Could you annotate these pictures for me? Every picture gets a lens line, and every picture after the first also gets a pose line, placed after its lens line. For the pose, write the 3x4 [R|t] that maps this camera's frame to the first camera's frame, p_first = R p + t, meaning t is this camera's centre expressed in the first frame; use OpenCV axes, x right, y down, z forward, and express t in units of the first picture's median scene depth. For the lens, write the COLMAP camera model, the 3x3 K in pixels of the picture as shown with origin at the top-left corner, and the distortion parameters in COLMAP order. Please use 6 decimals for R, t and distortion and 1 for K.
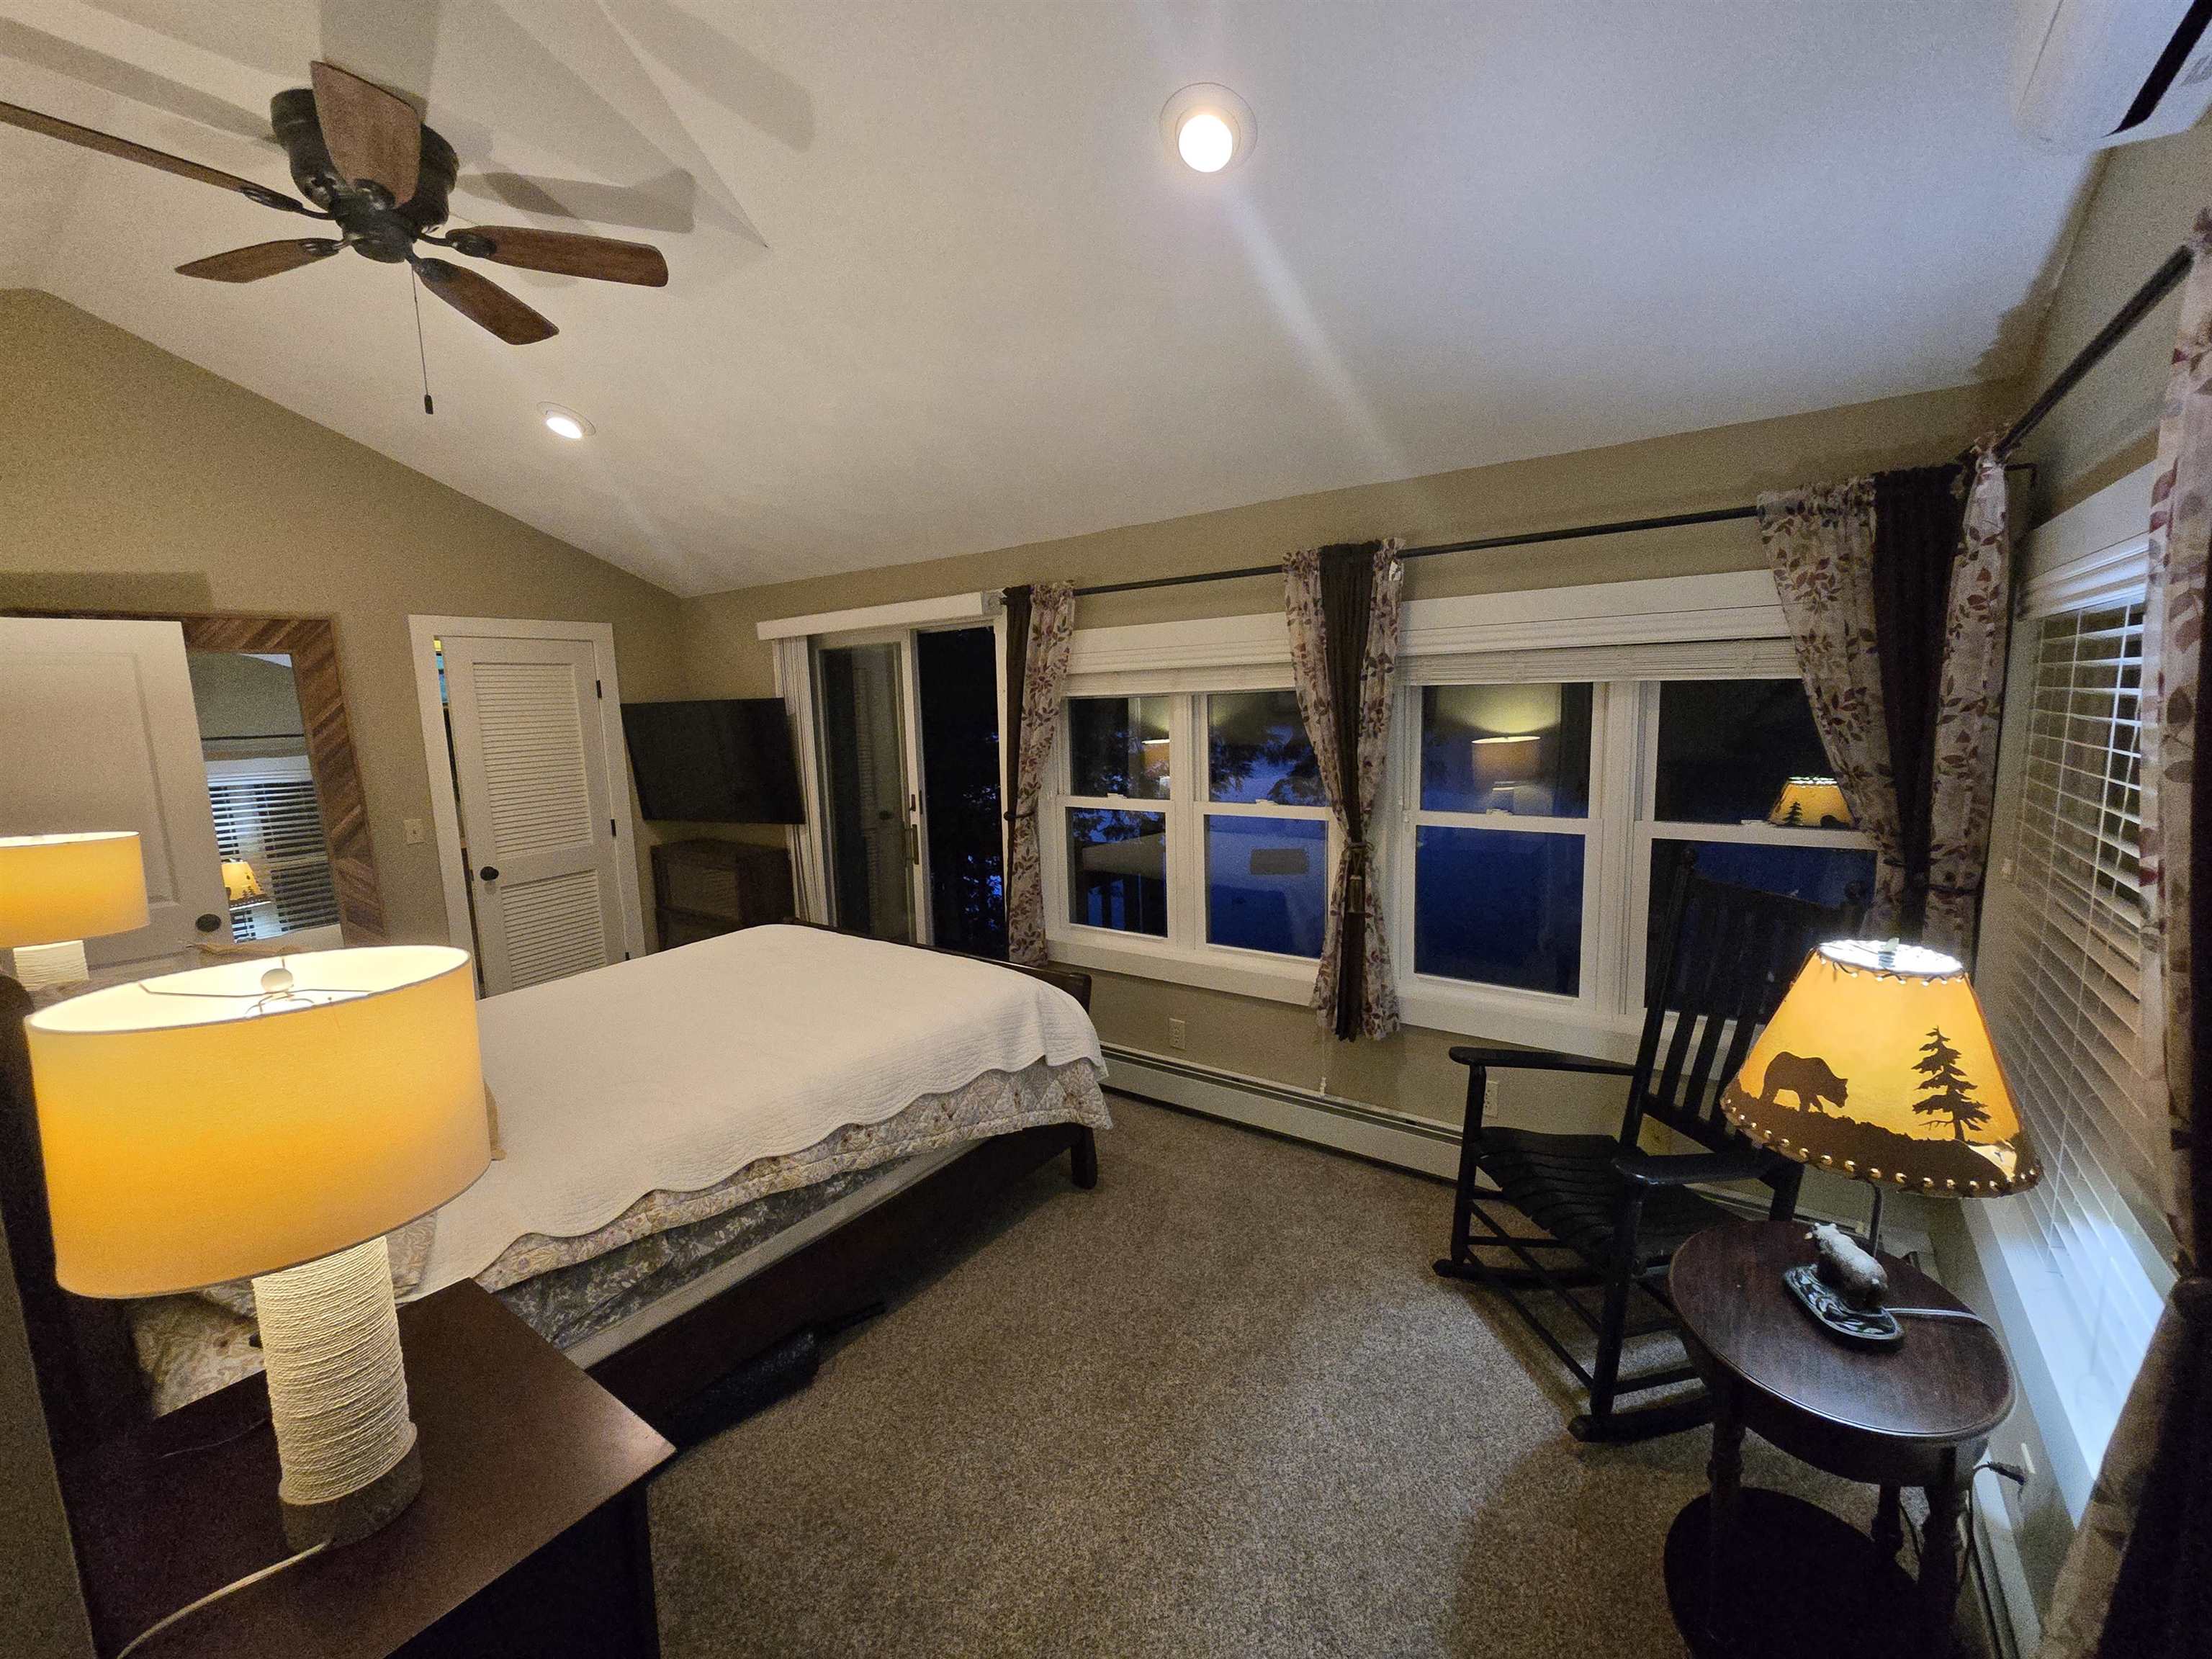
lens RADIAL K [[910.8, 0, 1105.4], [0, 910.8, 818.1], [0, 0, 1]] dist [0.000755, -0.000164]
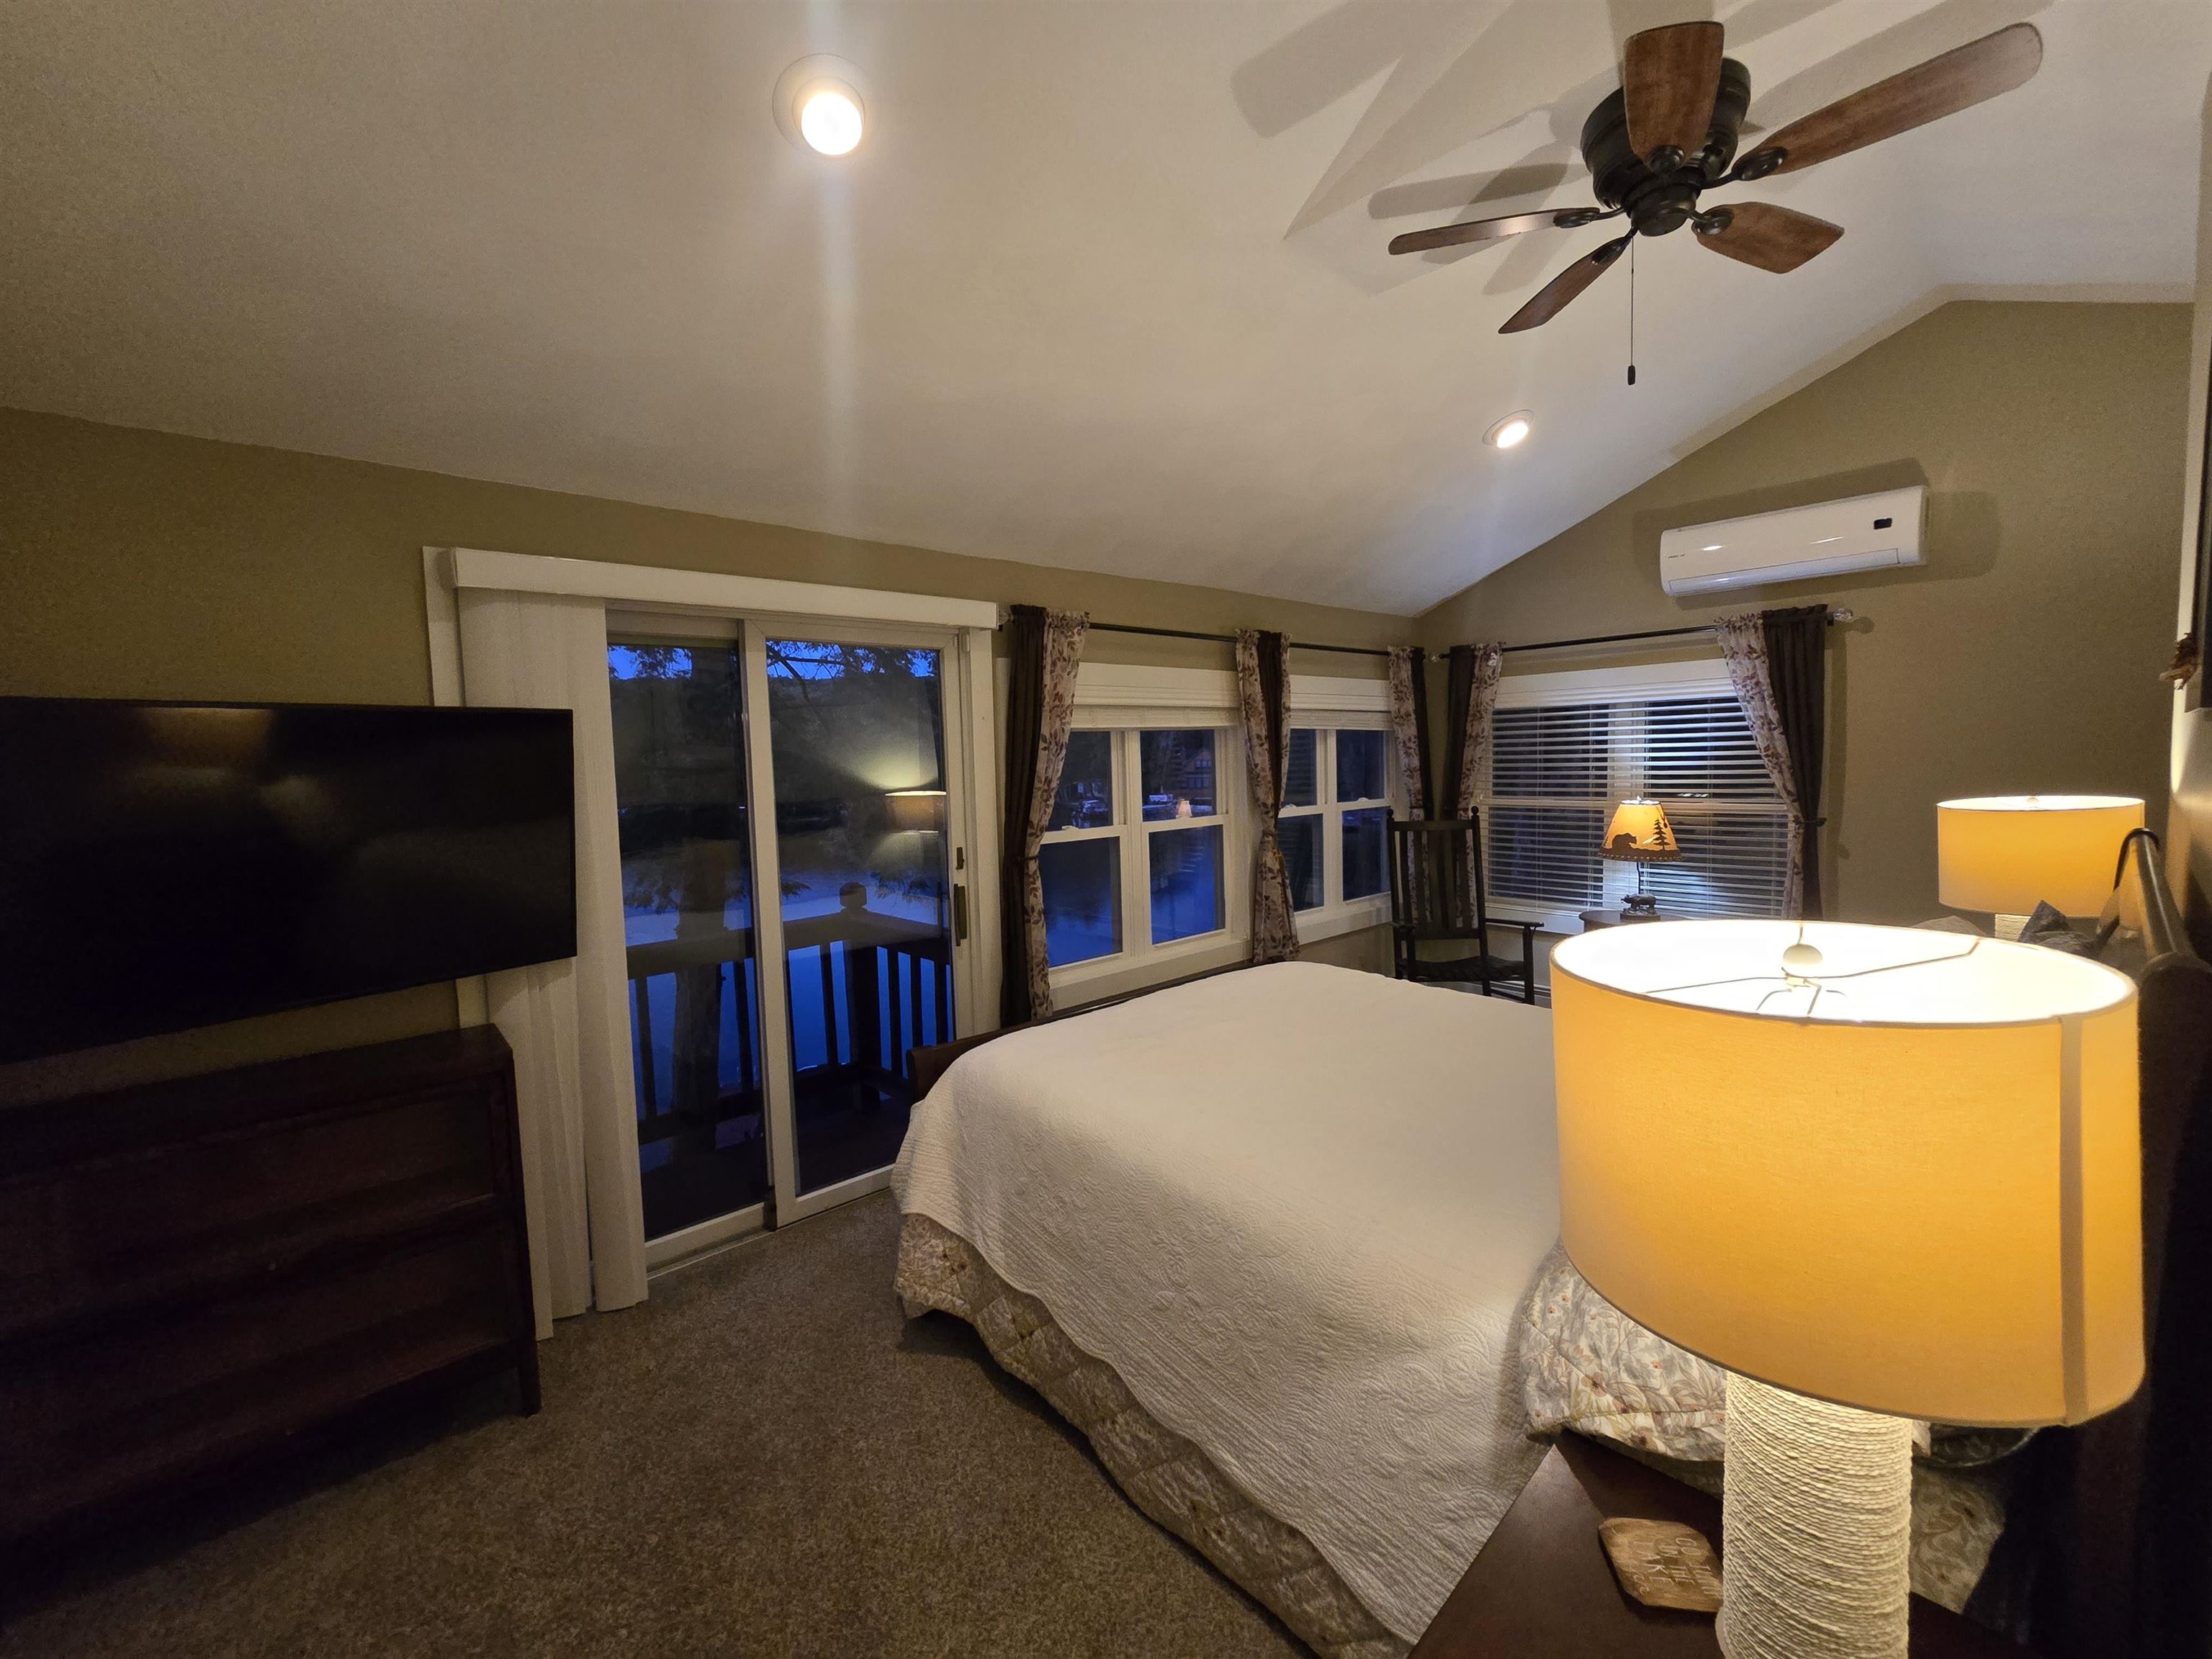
lens RADIAL K [[910.8, 0, 1105.4], [0, 910.8, 818.1], [0, 0, 1]] dist [0.000755, -0.000164]
pose [[0.216183, -0.041586, 0.975467, -1.186380], [0.148649, 0.988847, 0.009213, -0.047187], [-0.964971, 0.143010, 0.219954, 0.907988]]
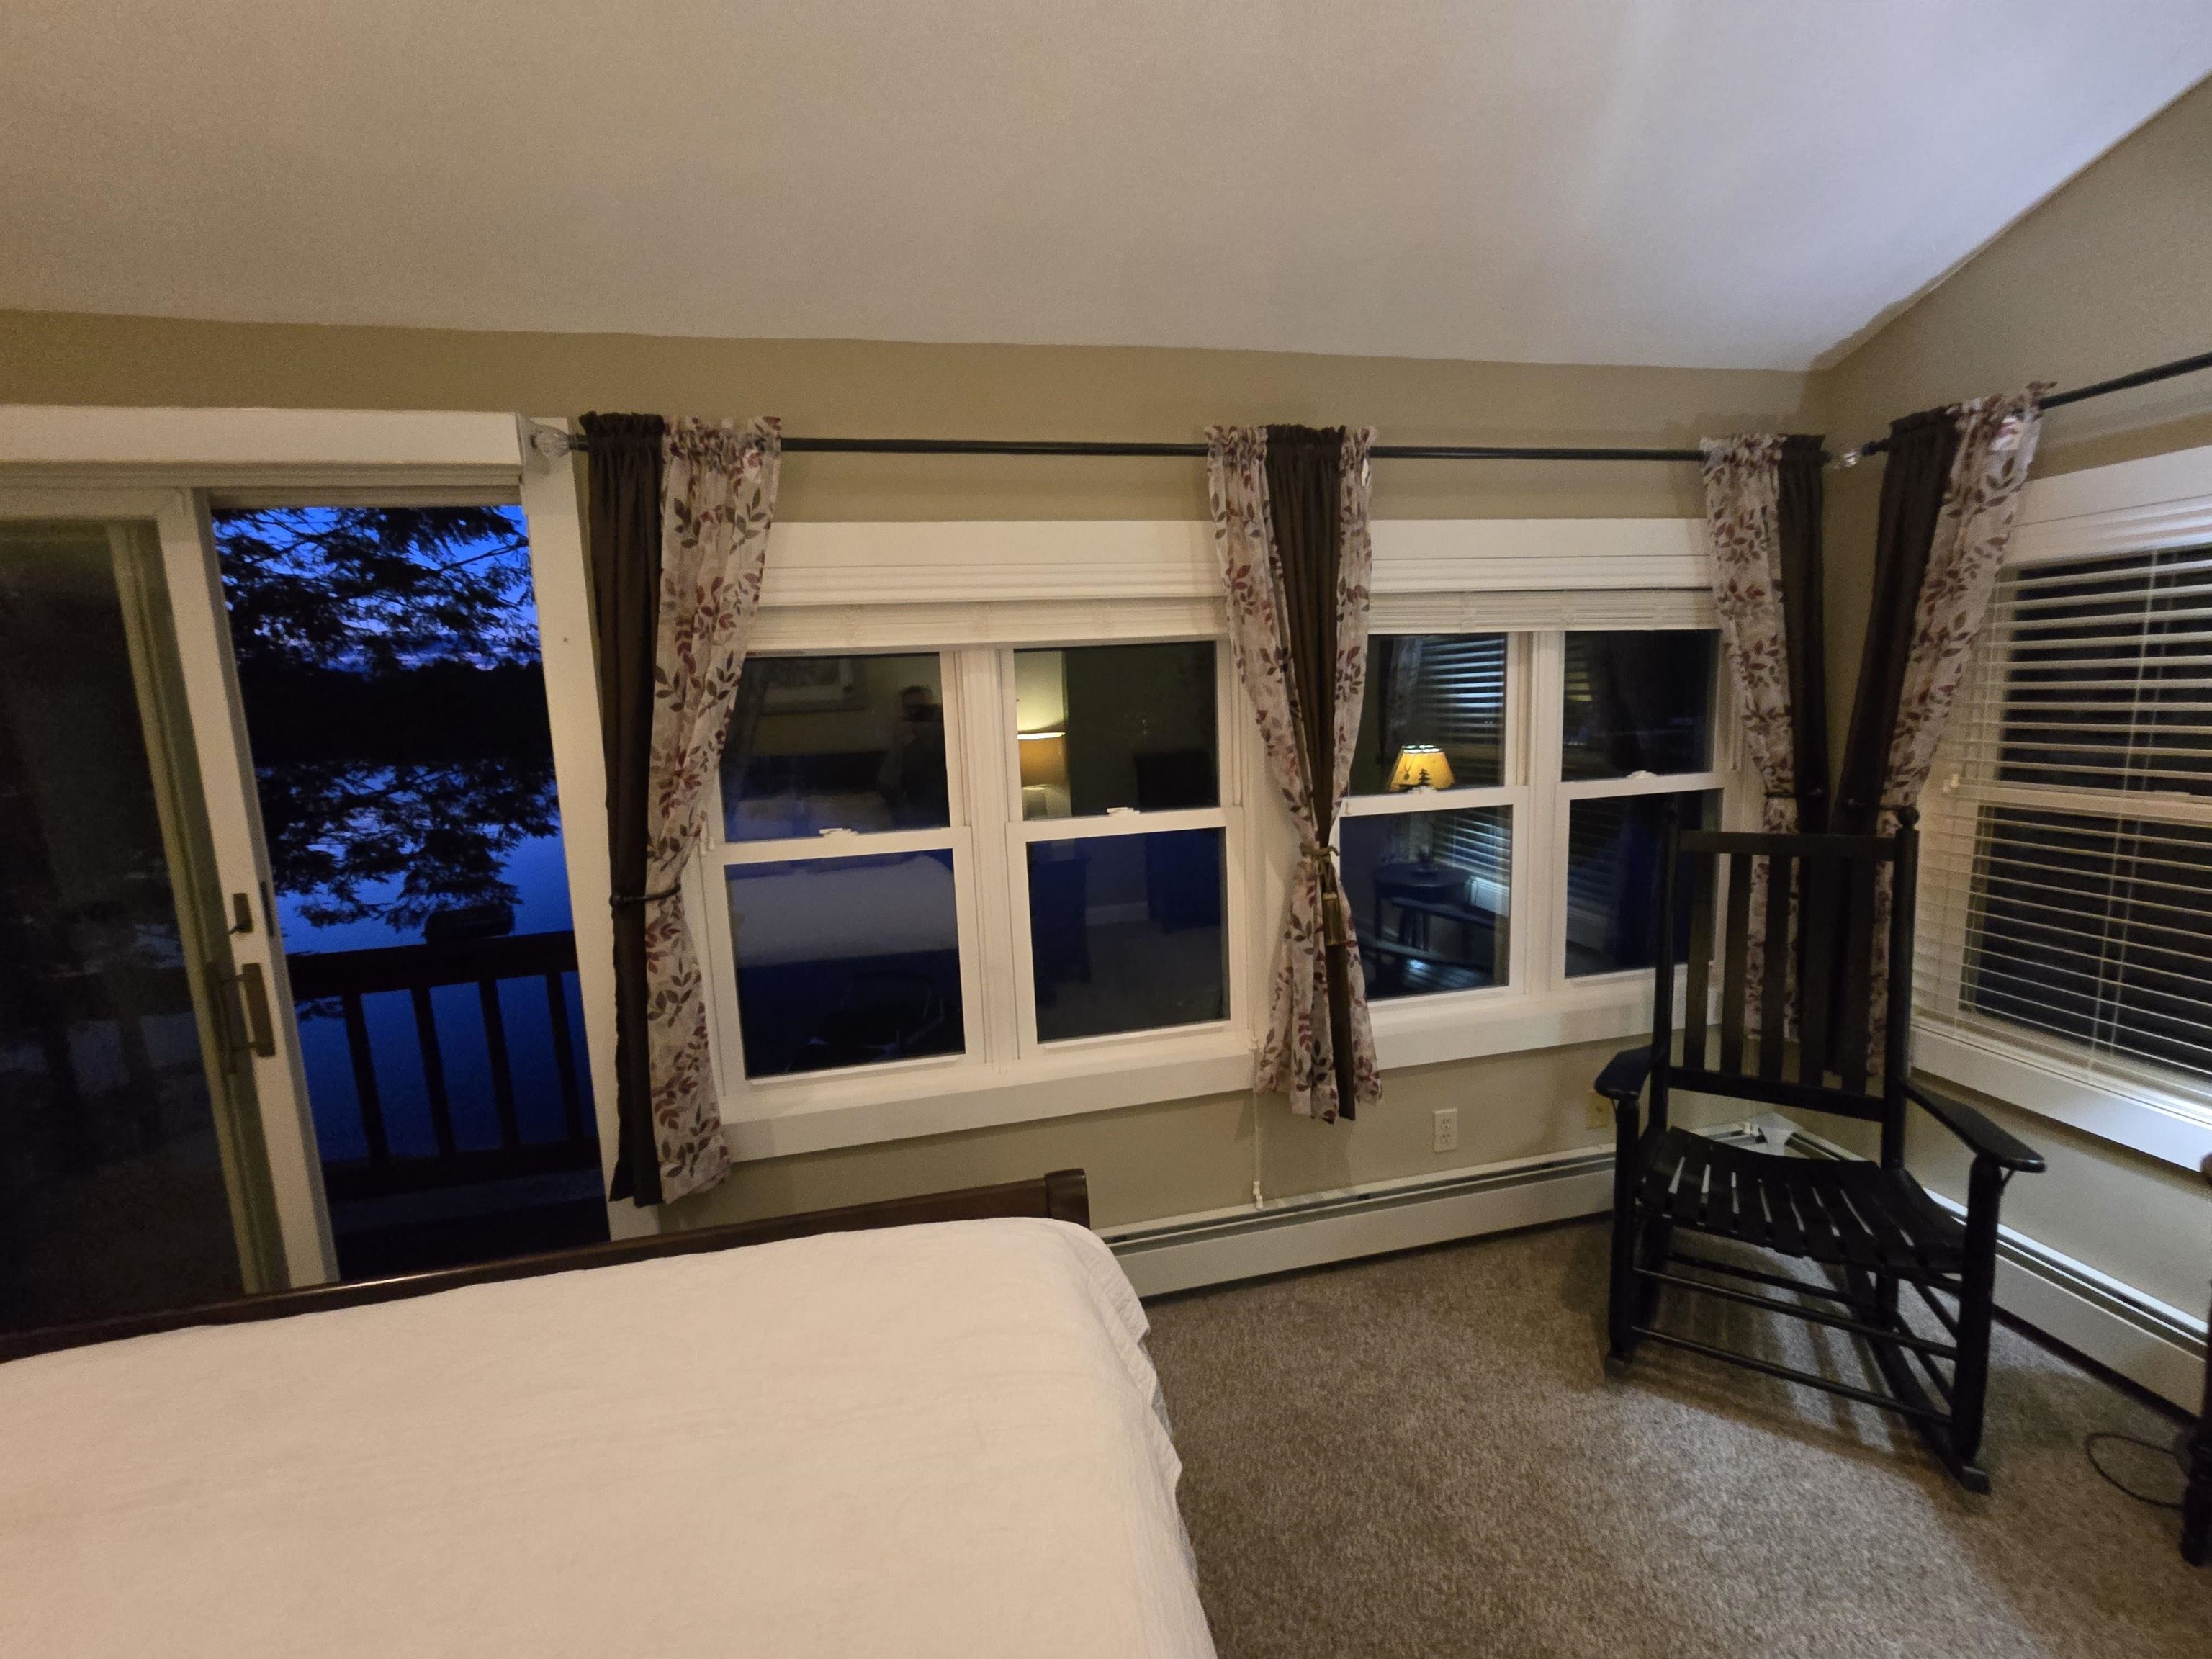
lens RADIAL K [[904.0, 0, 1115.5], [0, 904.0, 808.9], [0, 0, 1]] dist [-0.001636, -0.000014]
pose [[0.667186, -0.097060, 0.738540, -0.349820], [0.116659, 0.992855, 0.025094, -0.039721], [-0.735699, 0.069415, 0.673742, 0.613132]]
